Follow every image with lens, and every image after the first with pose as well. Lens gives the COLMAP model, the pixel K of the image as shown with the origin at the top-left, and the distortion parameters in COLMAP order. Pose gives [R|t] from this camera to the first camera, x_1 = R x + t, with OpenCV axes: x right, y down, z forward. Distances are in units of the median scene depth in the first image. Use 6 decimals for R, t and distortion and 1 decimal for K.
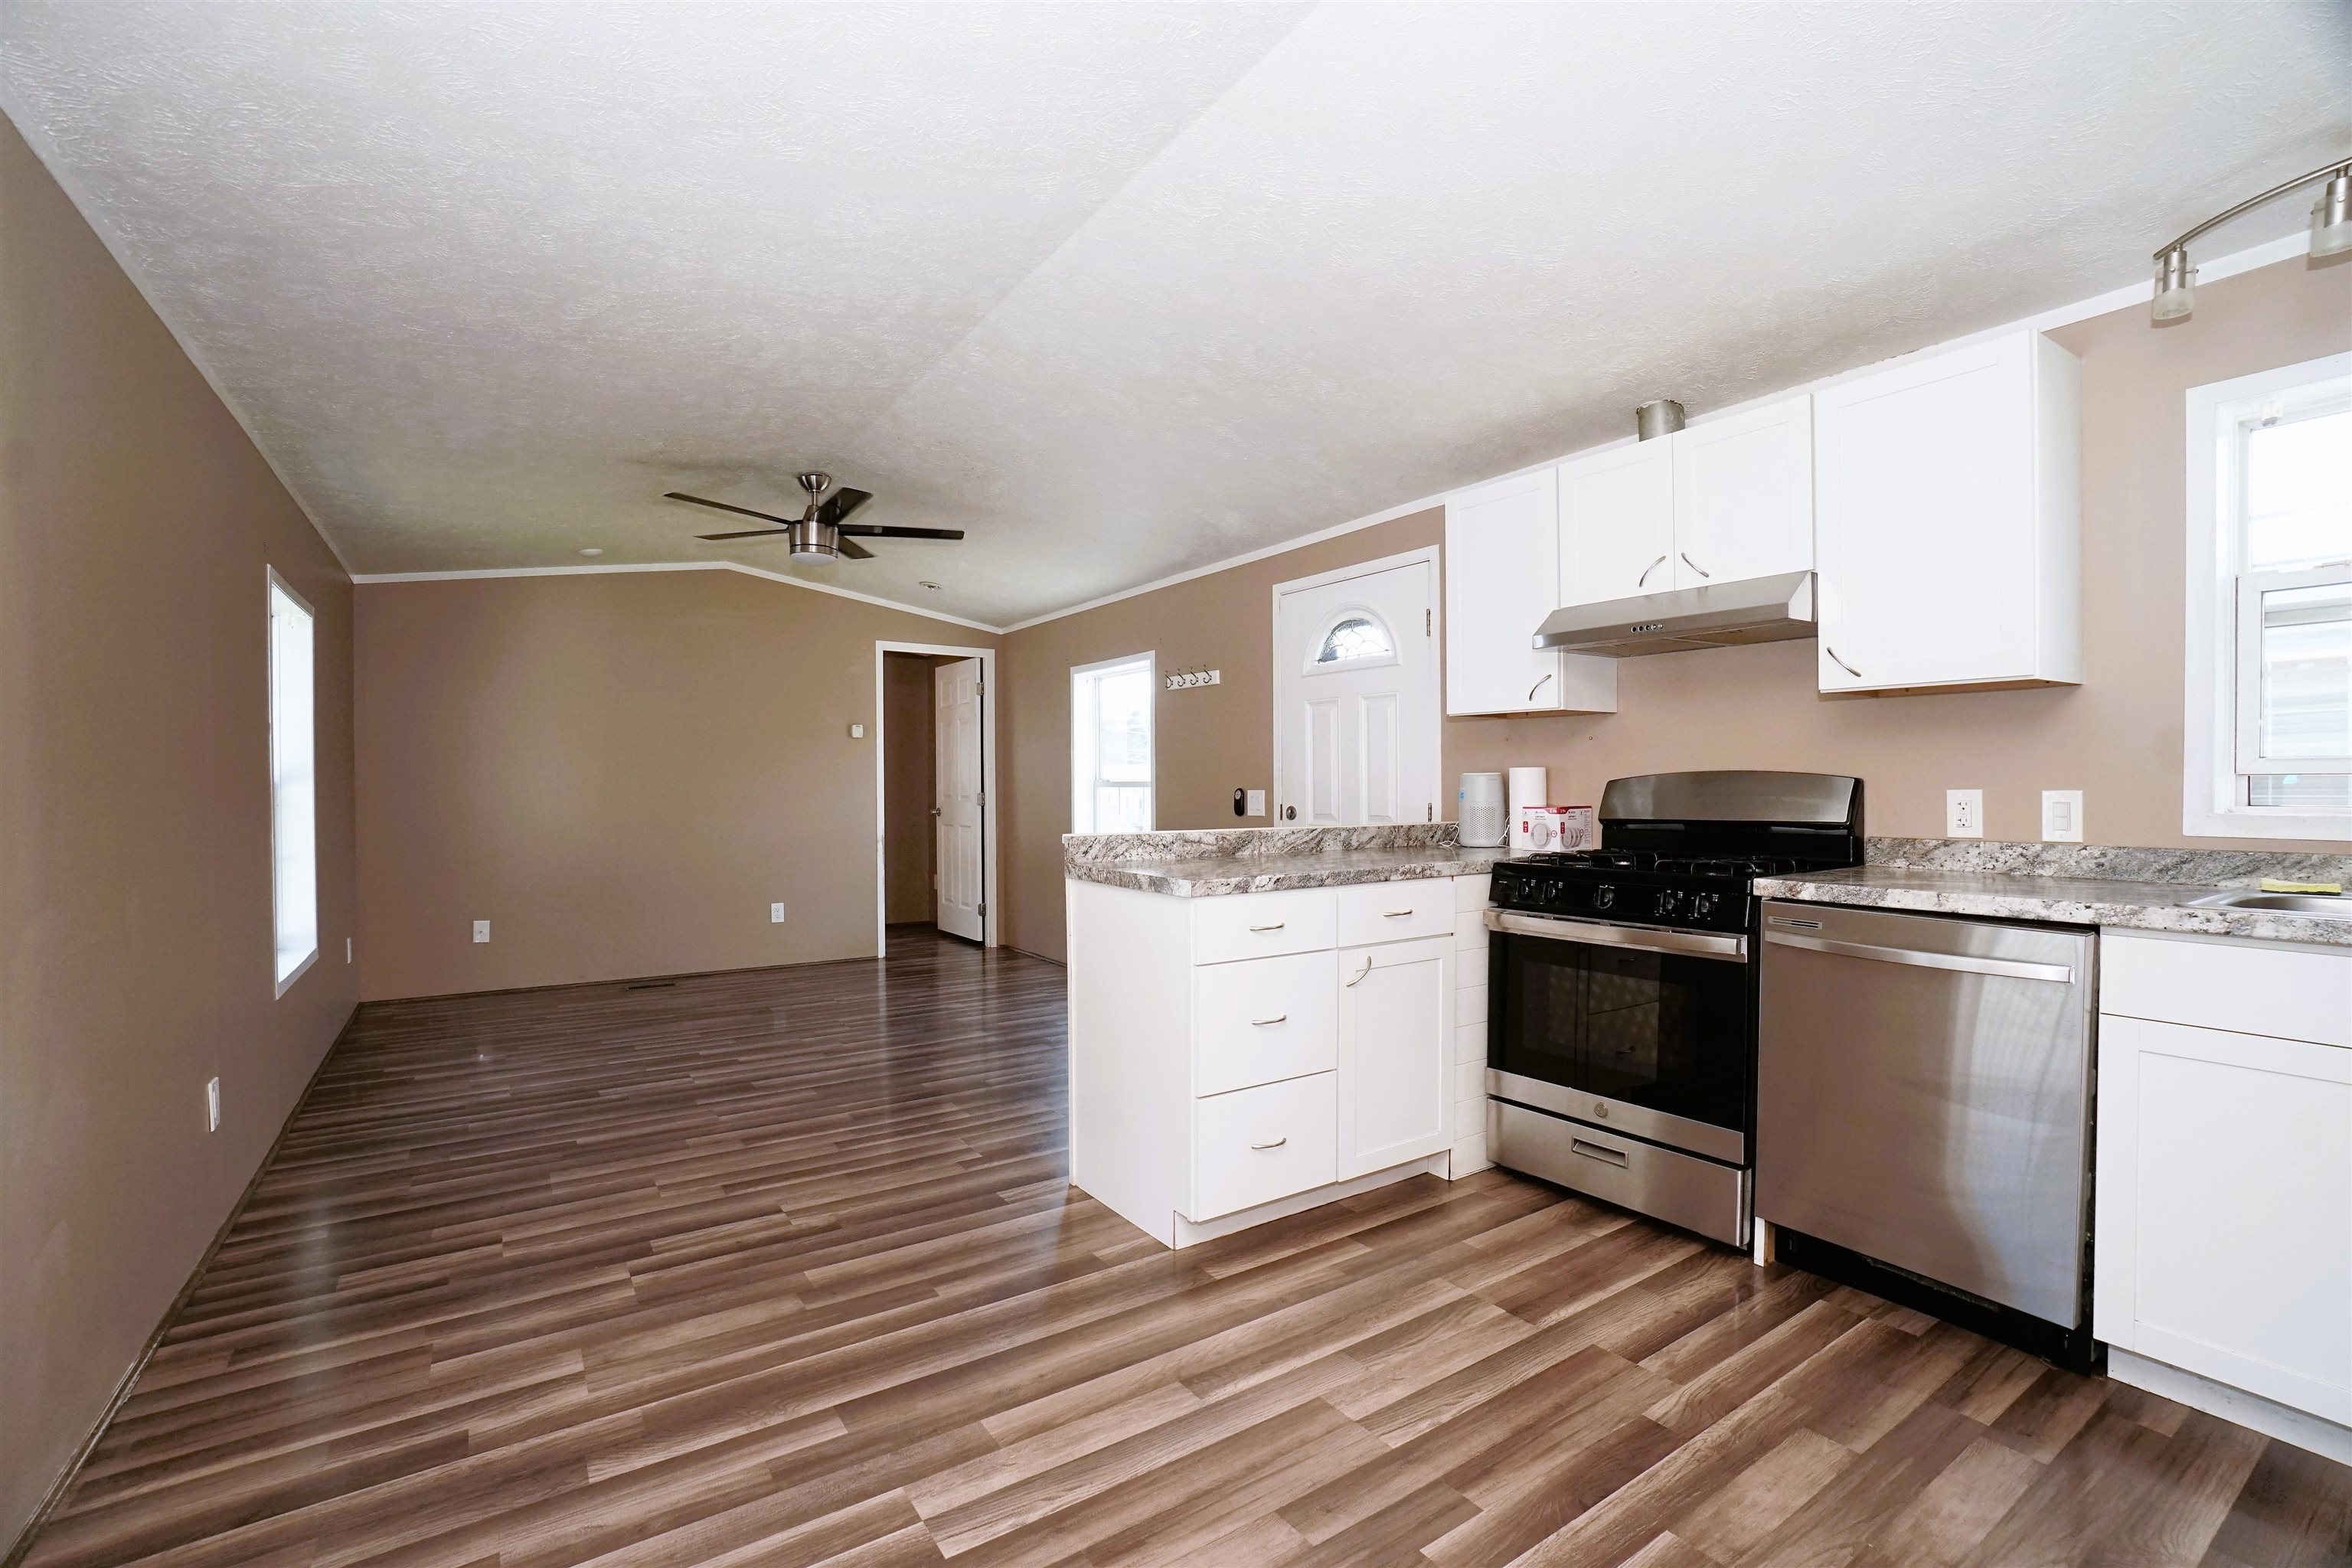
lens RADIAL K [[1049.7, 0, 1176.0], [0, 1049.7, 784.0], [0, 0, 1]] dist [-0.080571, 0.024809]
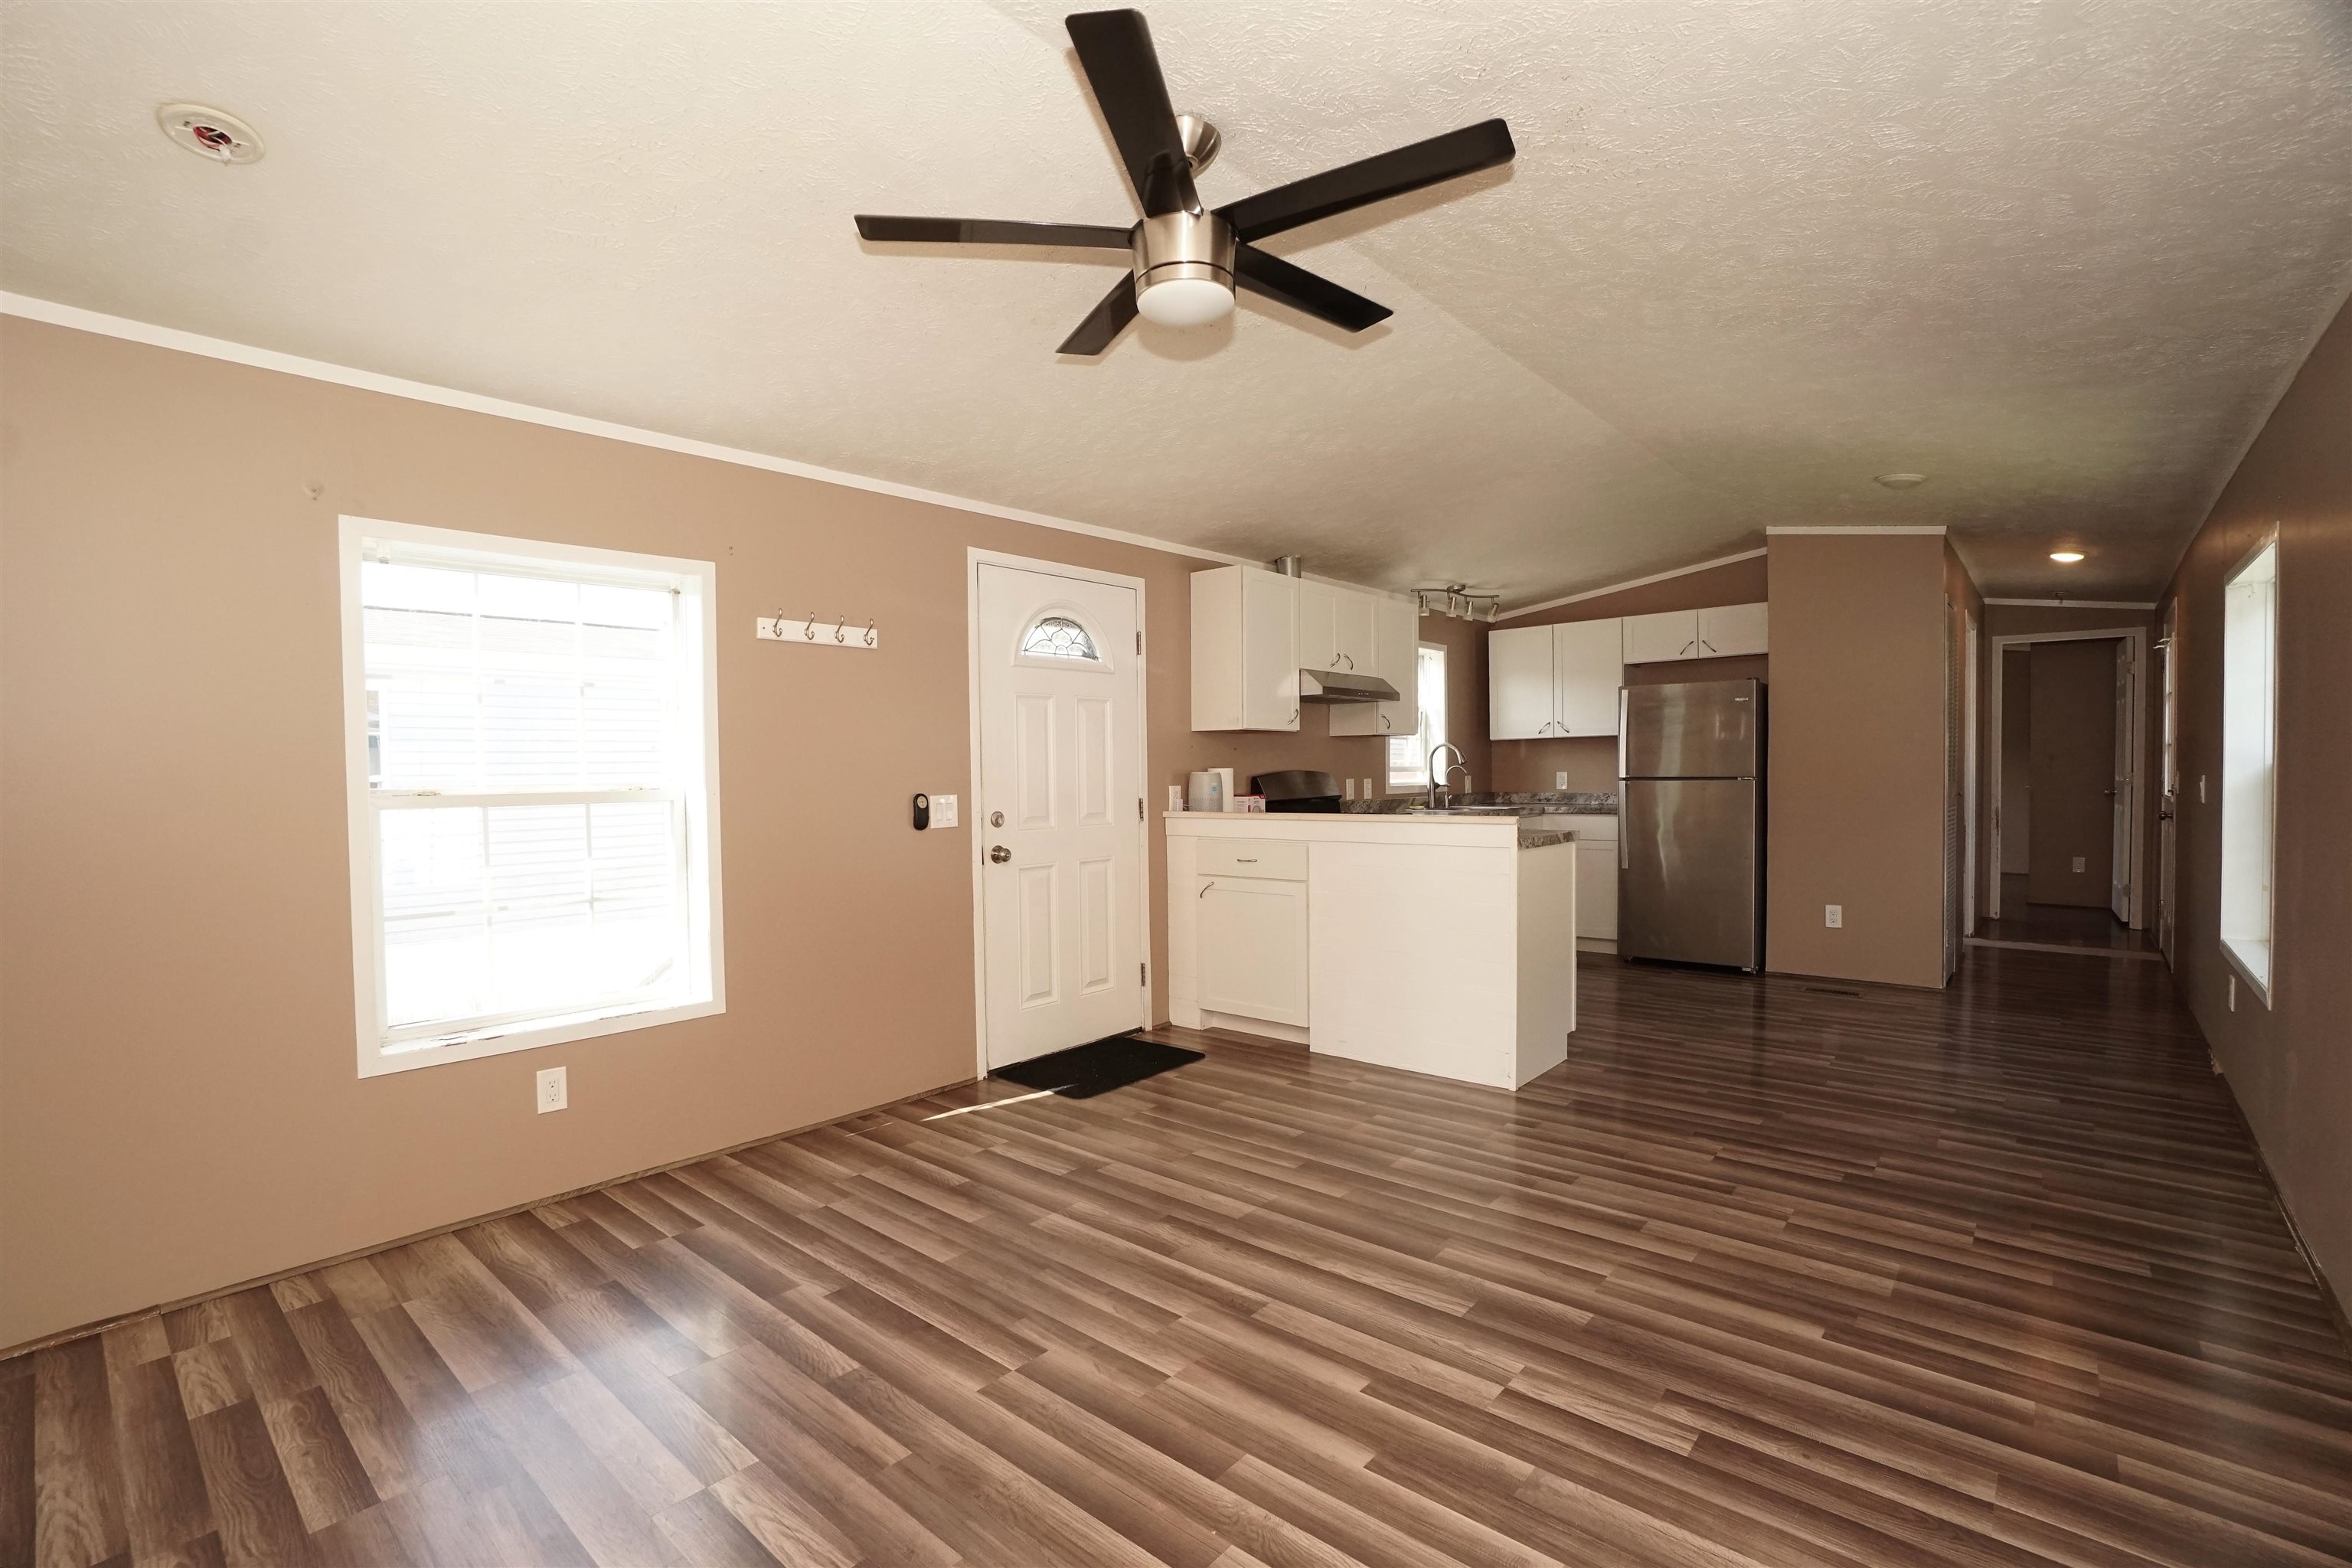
lens RADIAL K [[1018.4, 0, 1223.4], [0, 1018.4, 775.6], [0, 0, 1]] dist [-0.057156, 0.015334]
pose [[-0.275313, 0.007618, 0.961324, -1.160095], [0.022500, 0.999746, -0.001478, -0.004636], [-0.961091, 0.021223, -0.275415, 1.632568]]
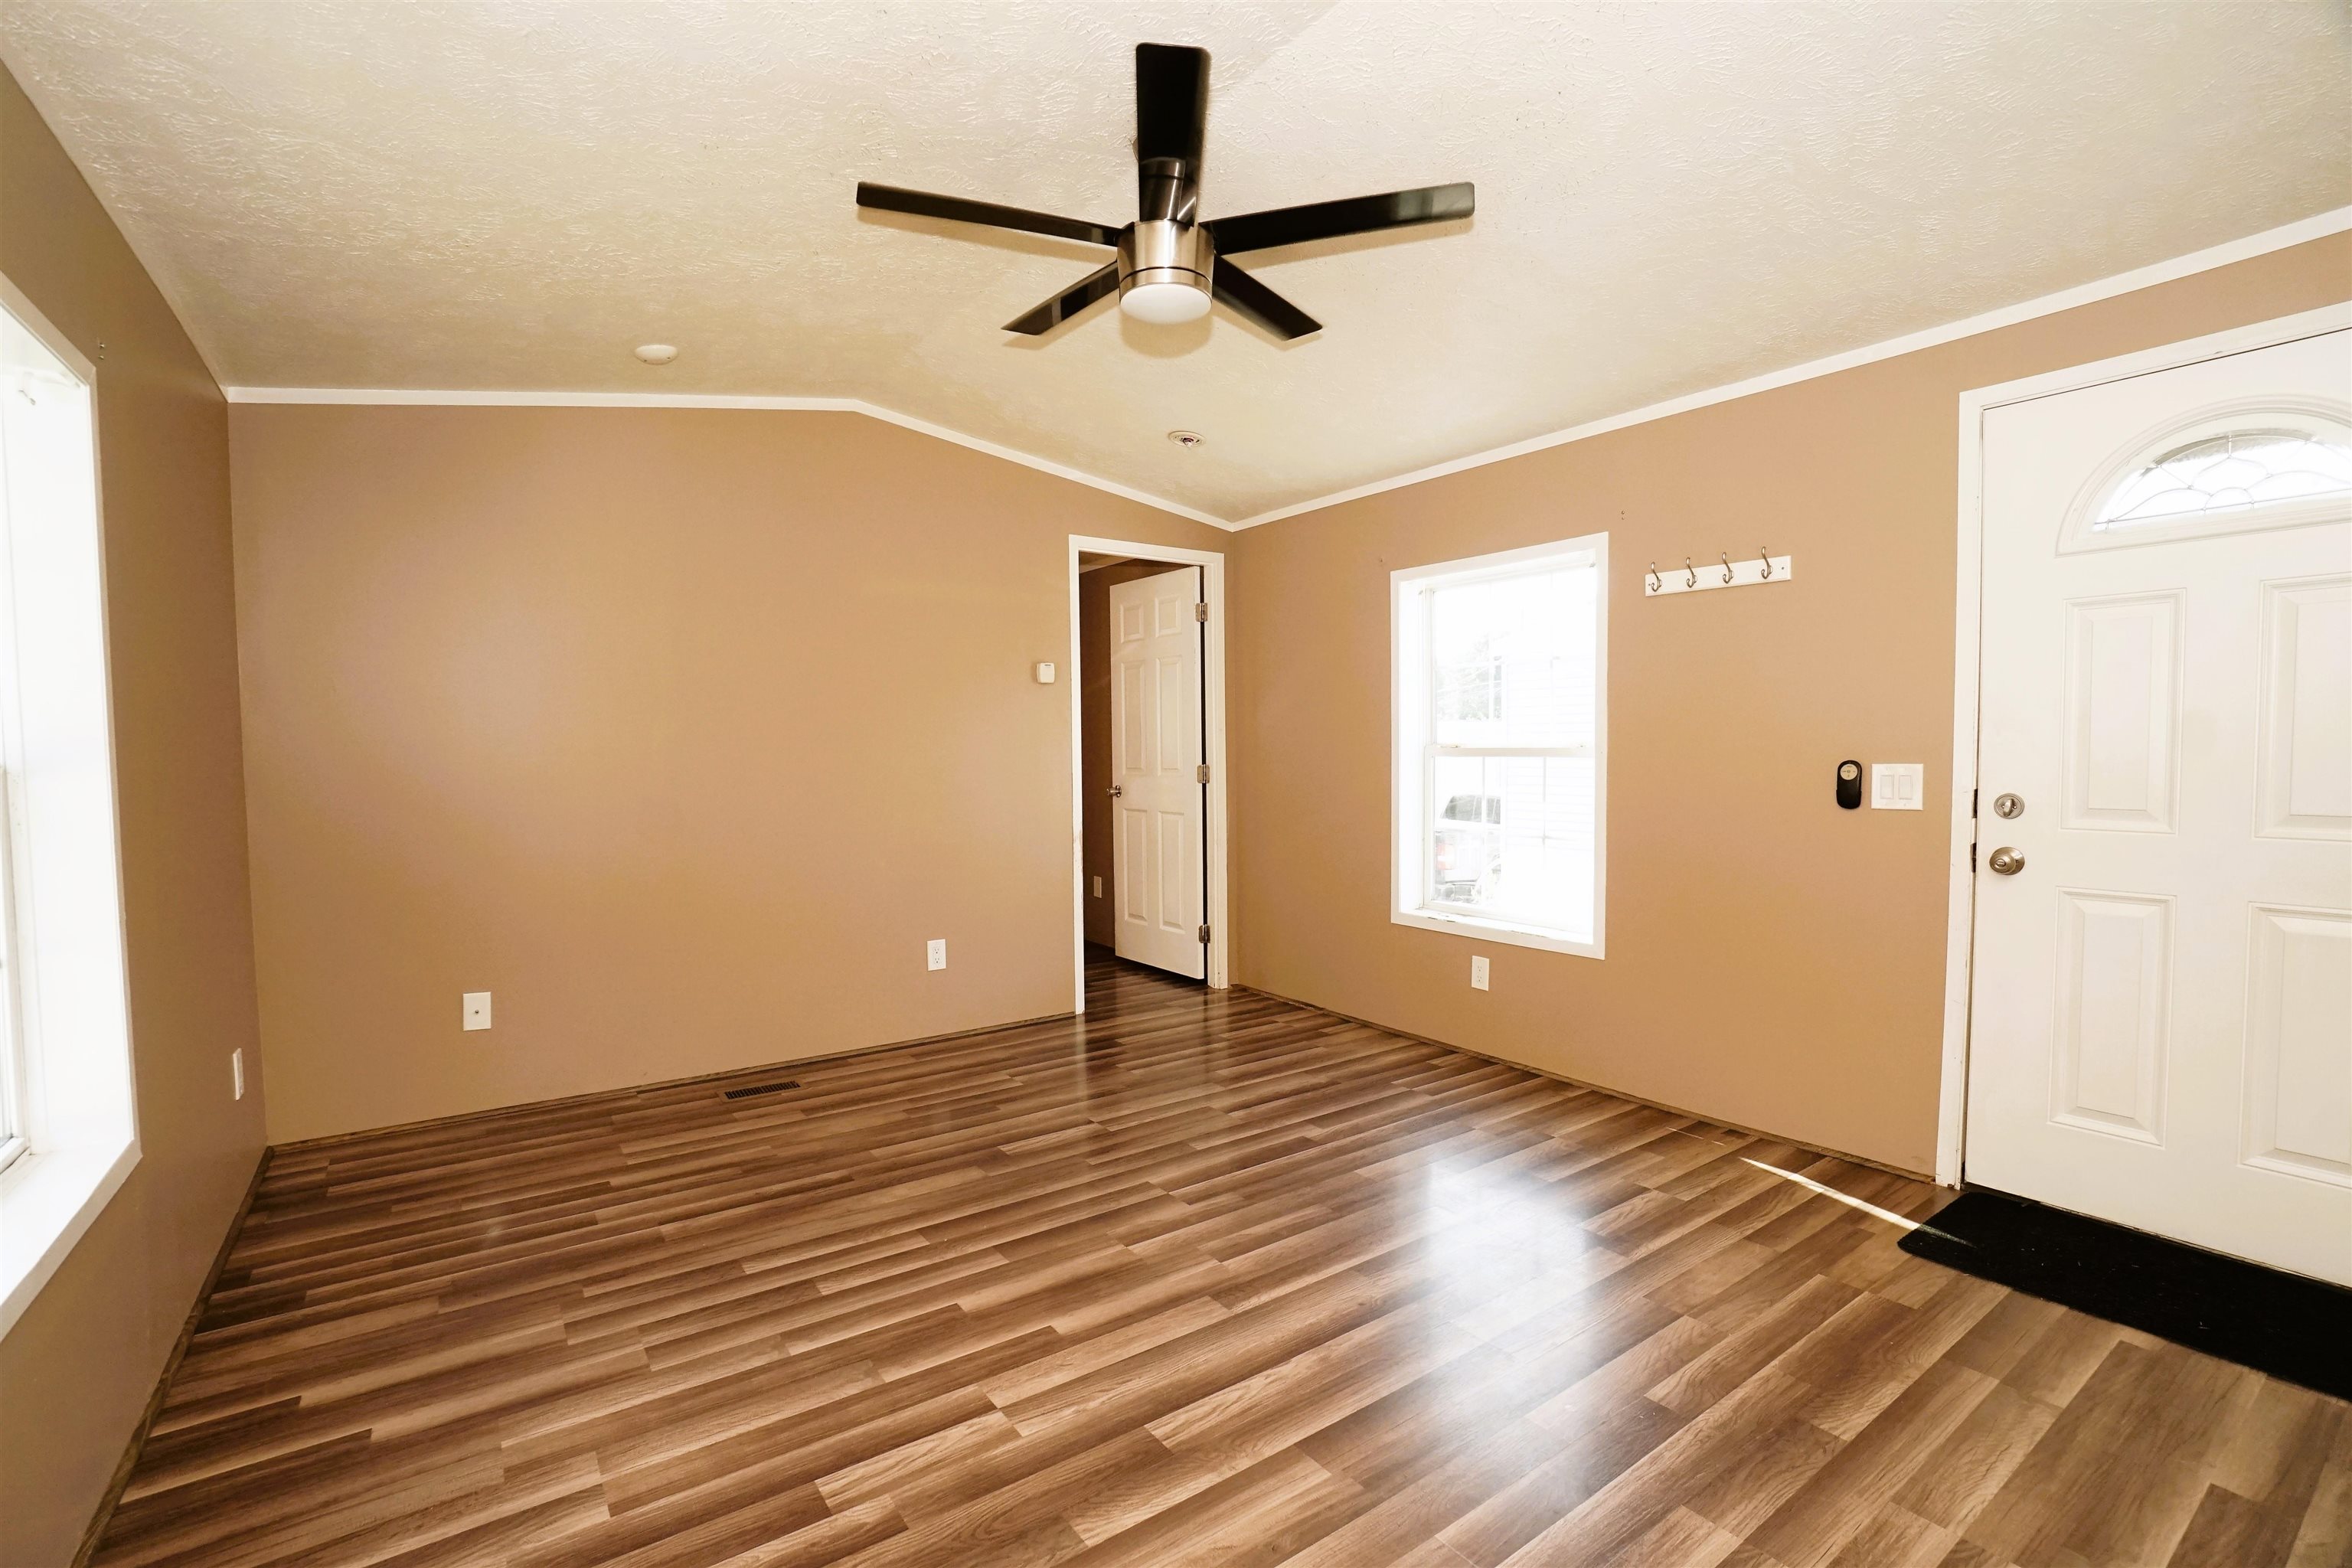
lens RADIAL K [[1056.7, 0, 1141.9], [0, 1056.7, 797.3], [0, 0, 1]] dist [-0.068686, 0.023364]
pose [[0.999984, -0.003750, 0.004116, -0.536807], [0.003561, 0.998987, 0.044853, -0.003956], [-0.004280, -0.044838, 0.998985, 0.728687]]
